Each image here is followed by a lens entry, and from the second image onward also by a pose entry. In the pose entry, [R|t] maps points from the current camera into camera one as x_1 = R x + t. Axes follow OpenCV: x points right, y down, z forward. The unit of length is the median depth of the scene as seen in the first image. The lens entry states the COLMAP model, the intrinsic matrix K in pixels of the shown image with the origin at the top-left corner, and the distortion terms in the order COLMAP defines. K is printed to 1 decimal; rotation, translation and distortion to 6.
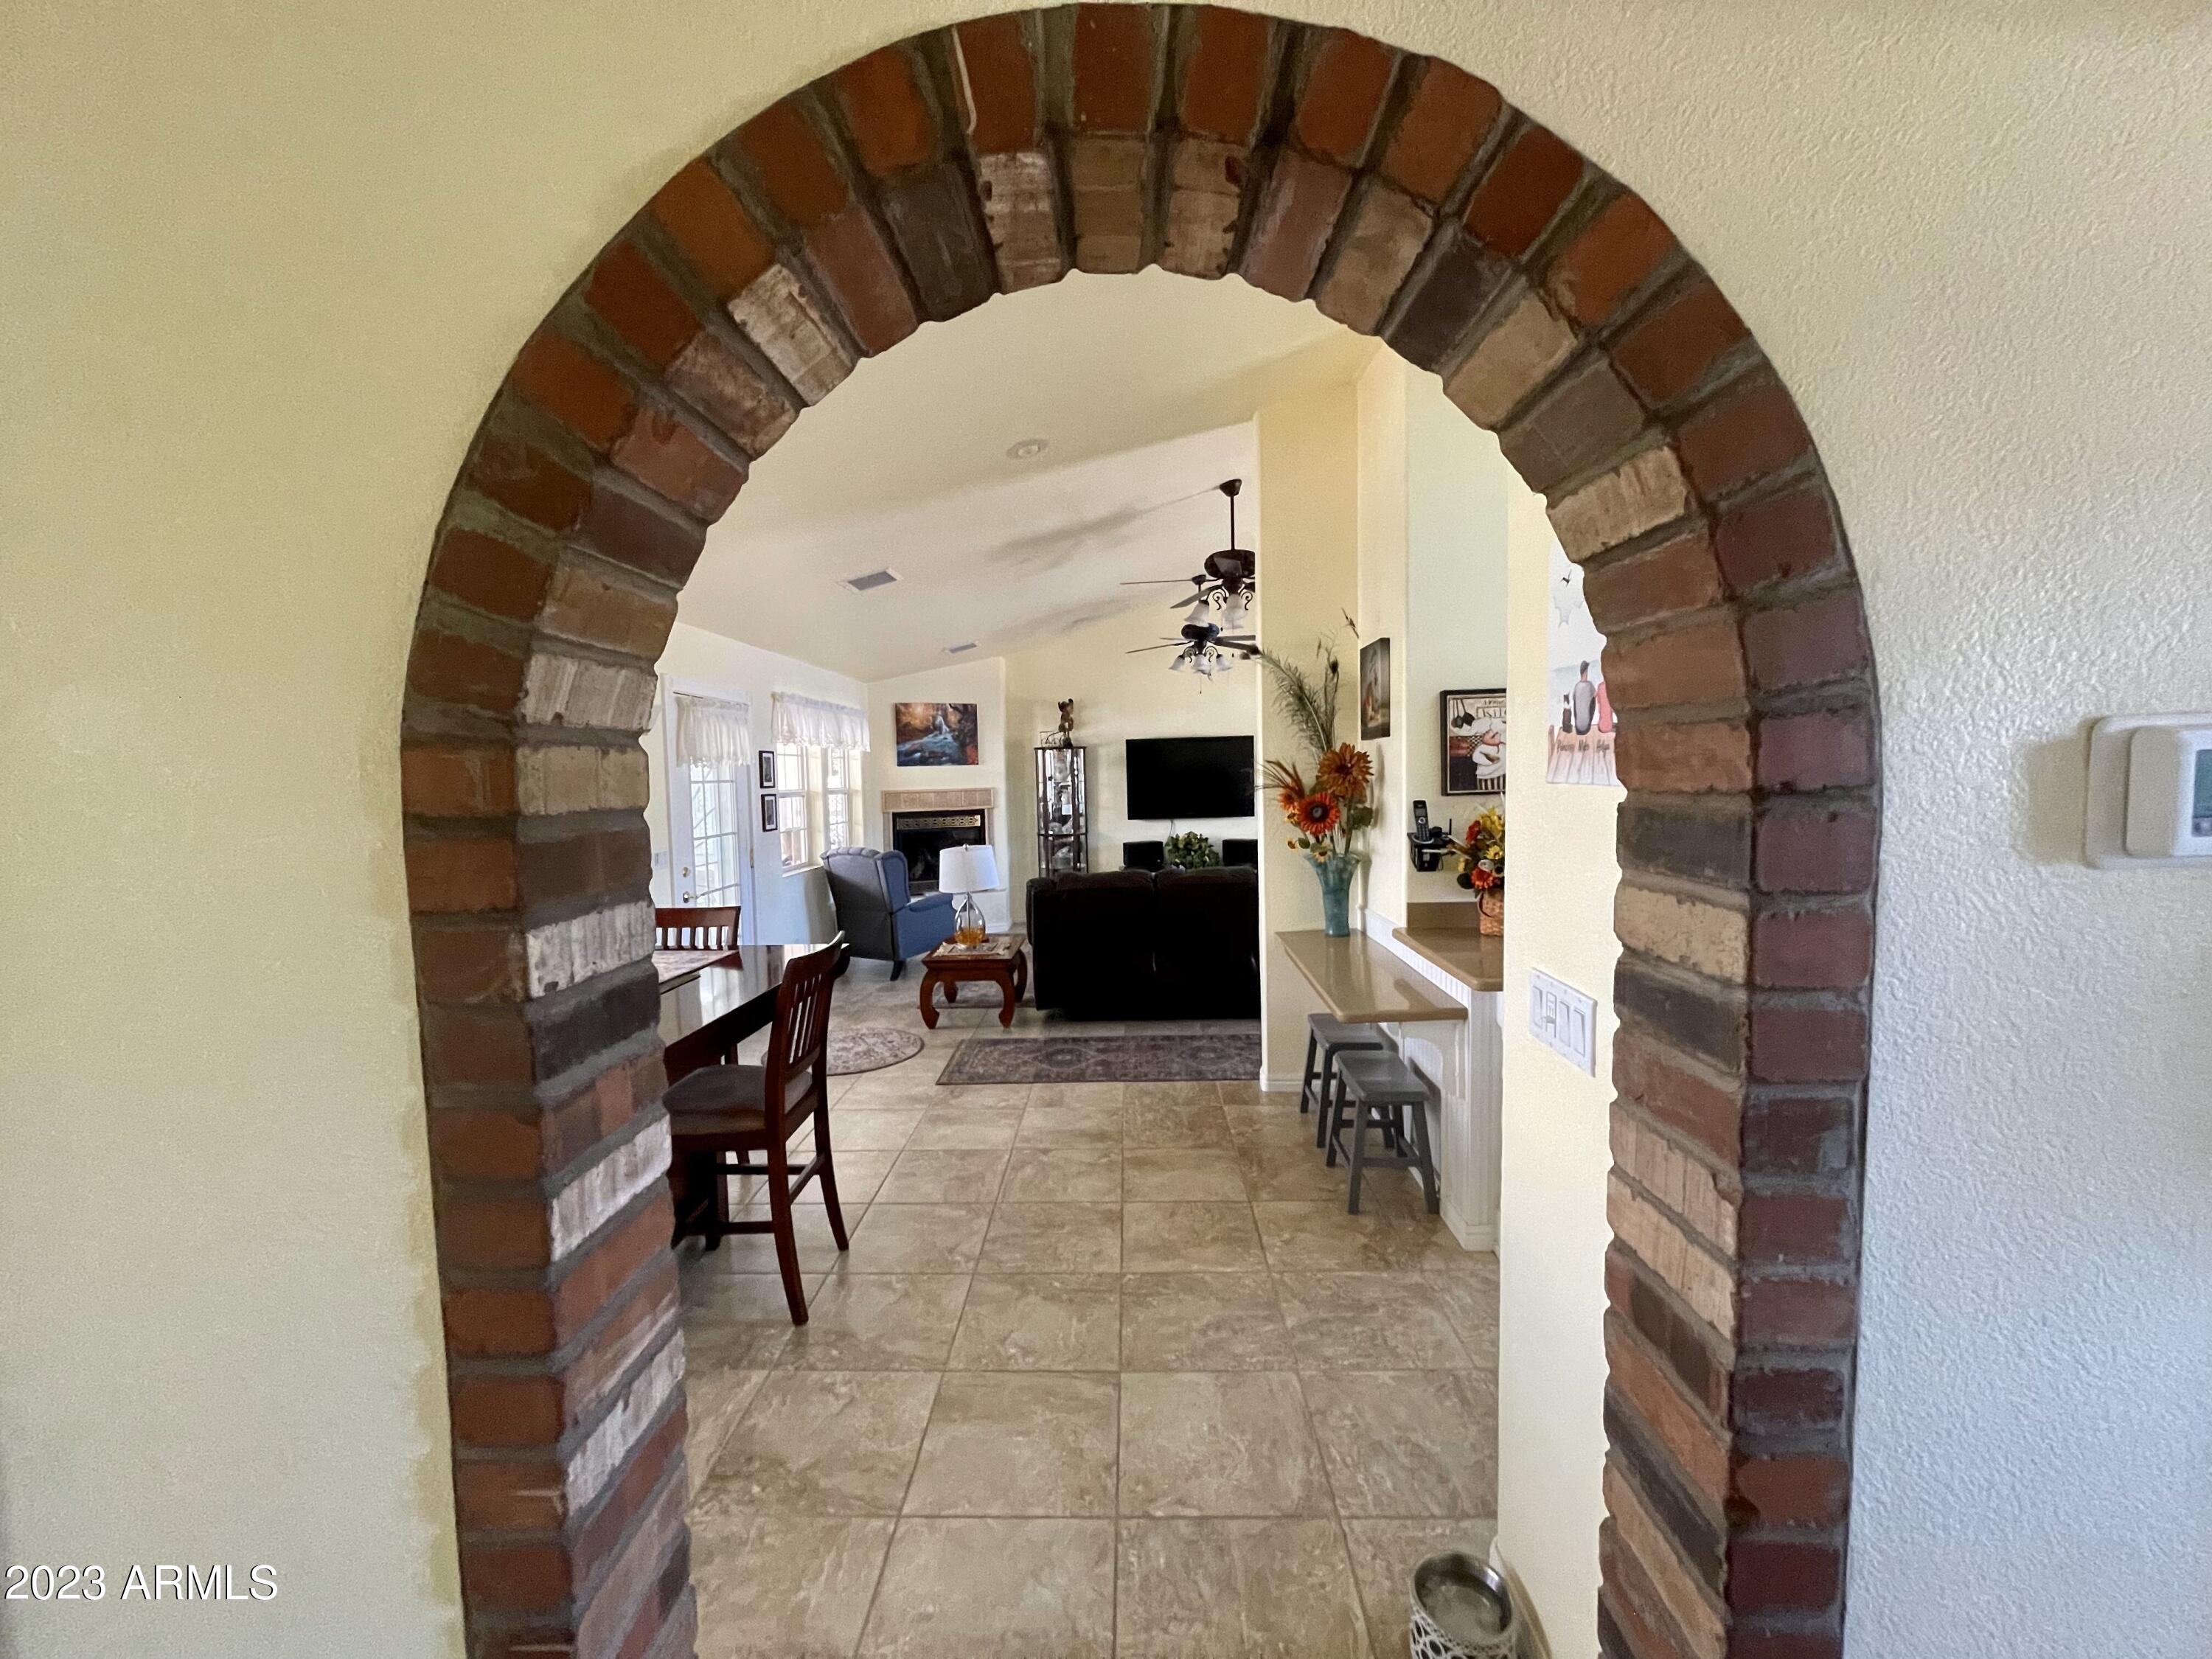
lens RADIAL K [[888.0, 0, 1106.0], [0, 888.0, 829.5], [0, 0, 1]] dist [-0.001378, -0.000227]
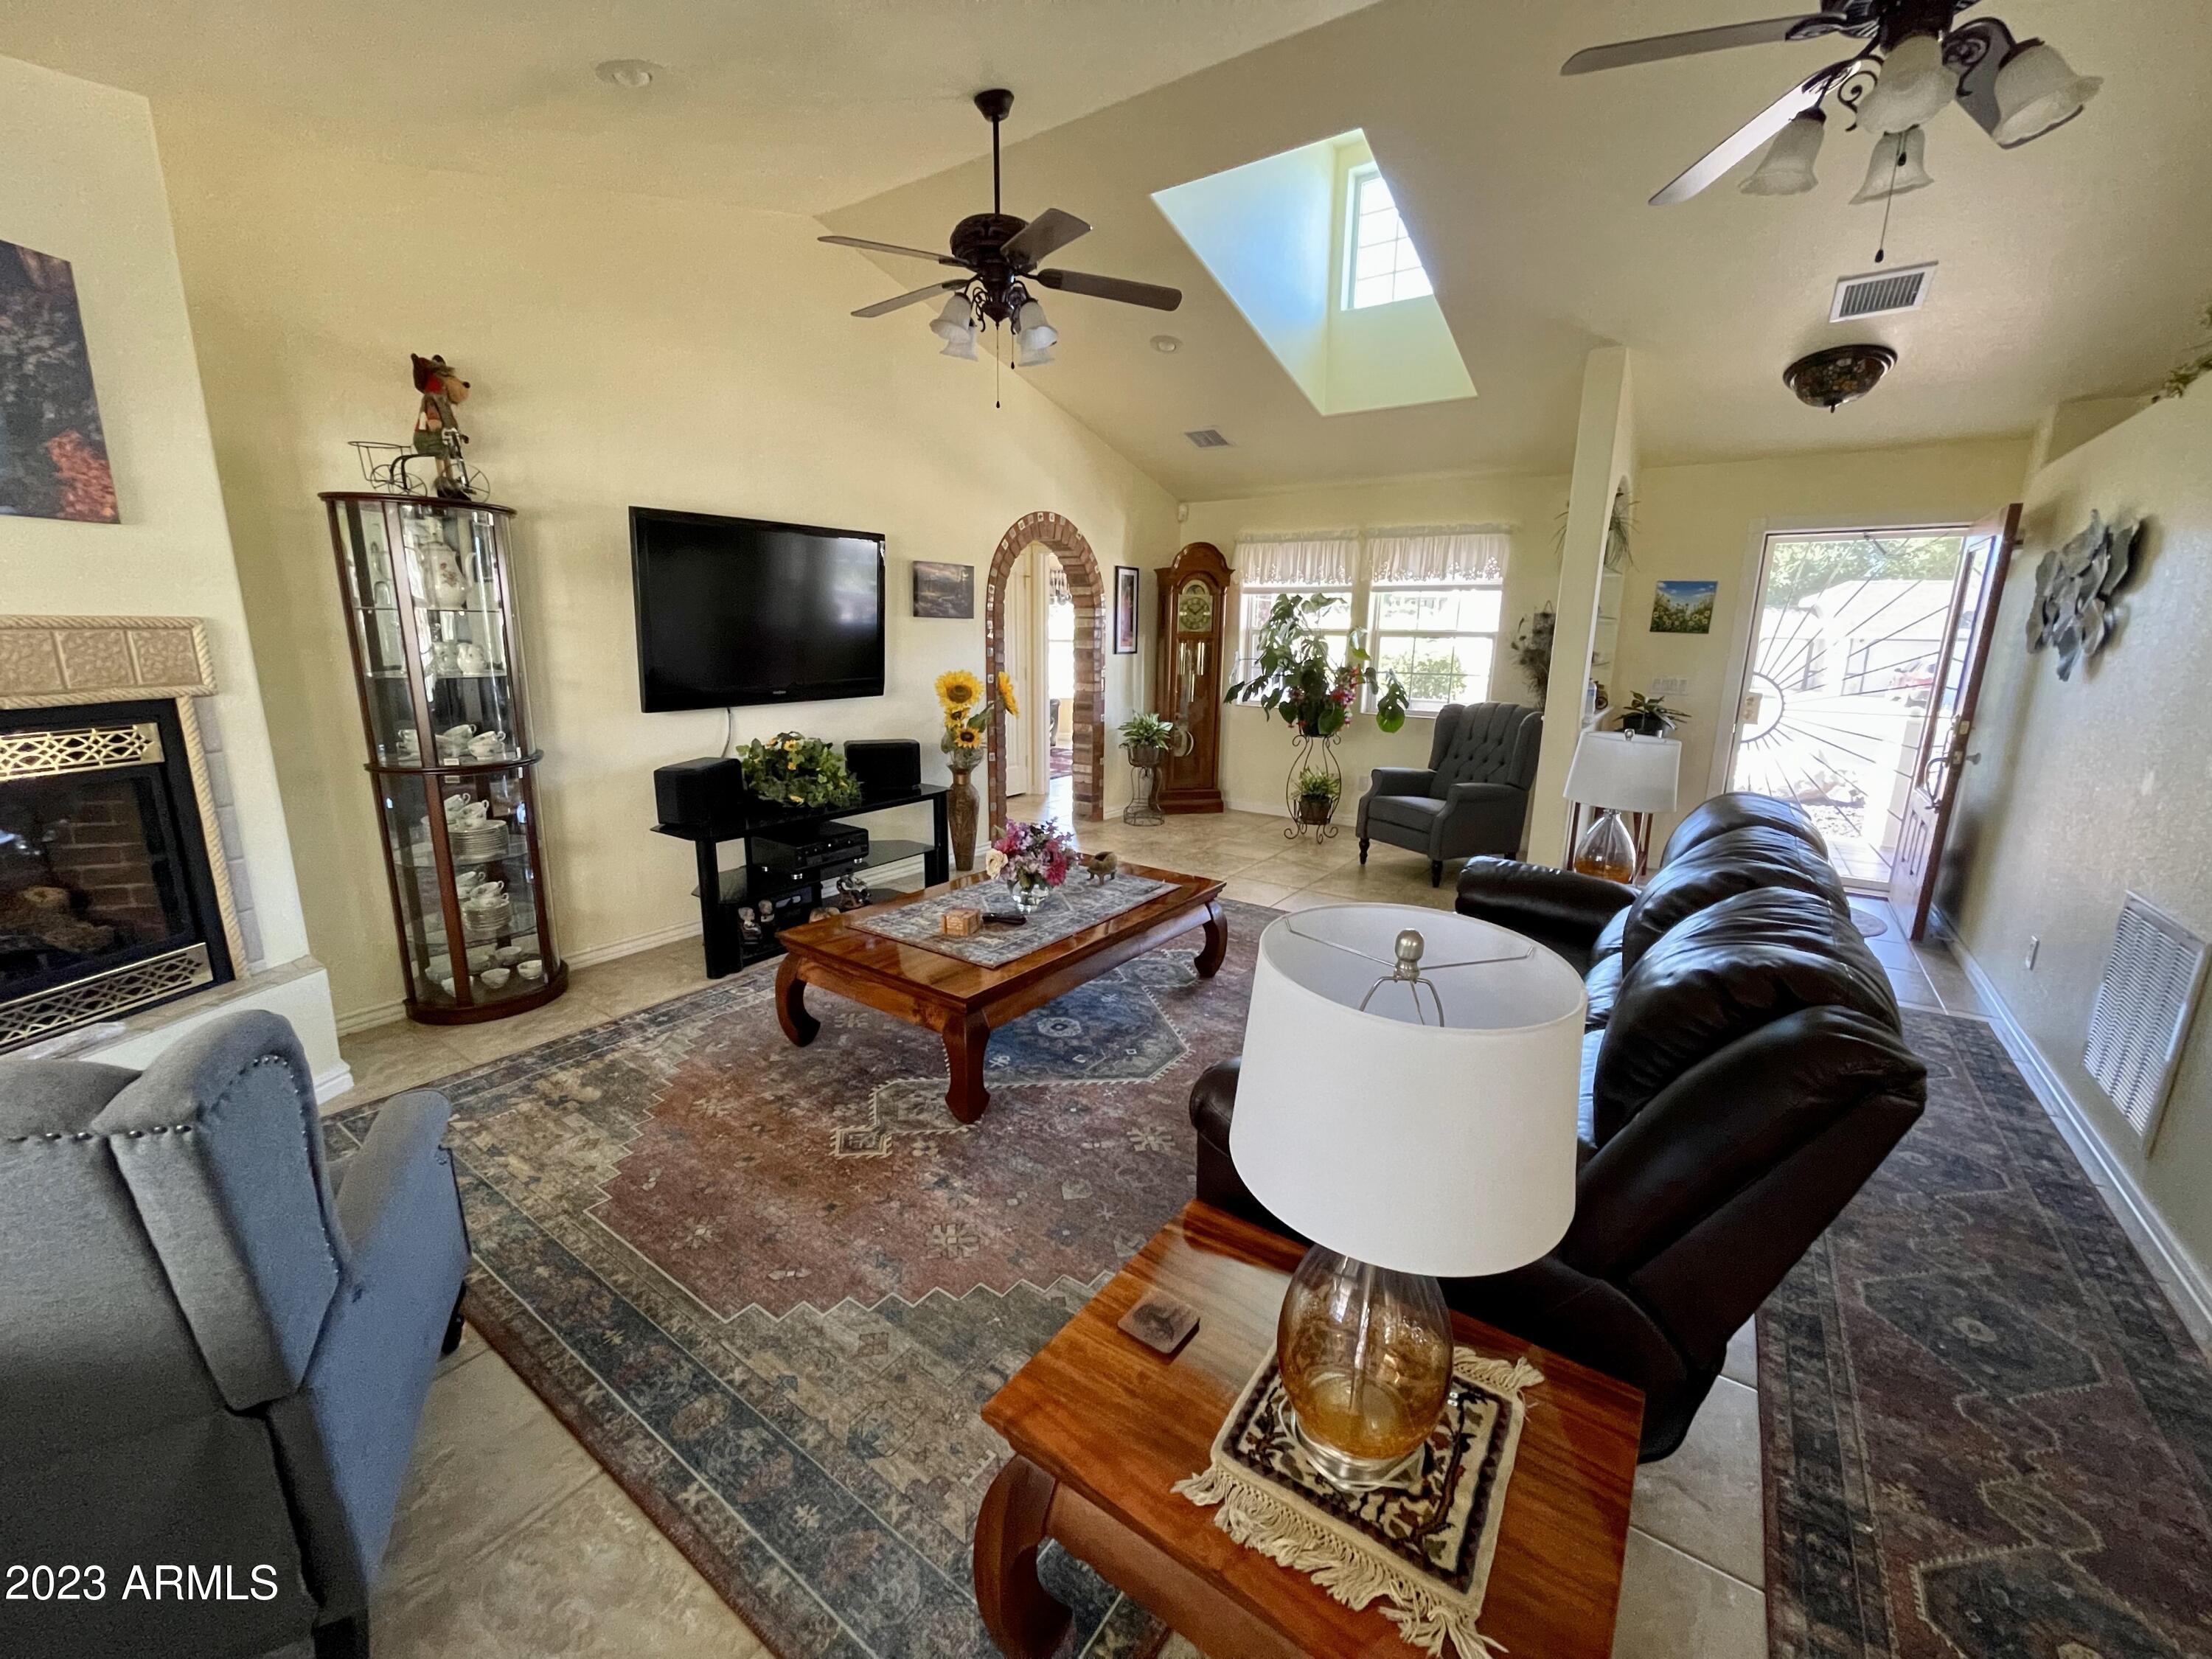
lens RADIAL K [[888.0, 0, 1106.0], [0, 888.0, 829.5], [0, 0, 1]] dist [-0.001378, -0.000227]
pose [[0.551722, -0.153679, 0.819748, -0.204026], [0.028708, 0.985794, 0.165486, -0.019749], [-0.833534, -0.067769, 0.548296, 0.600802]]
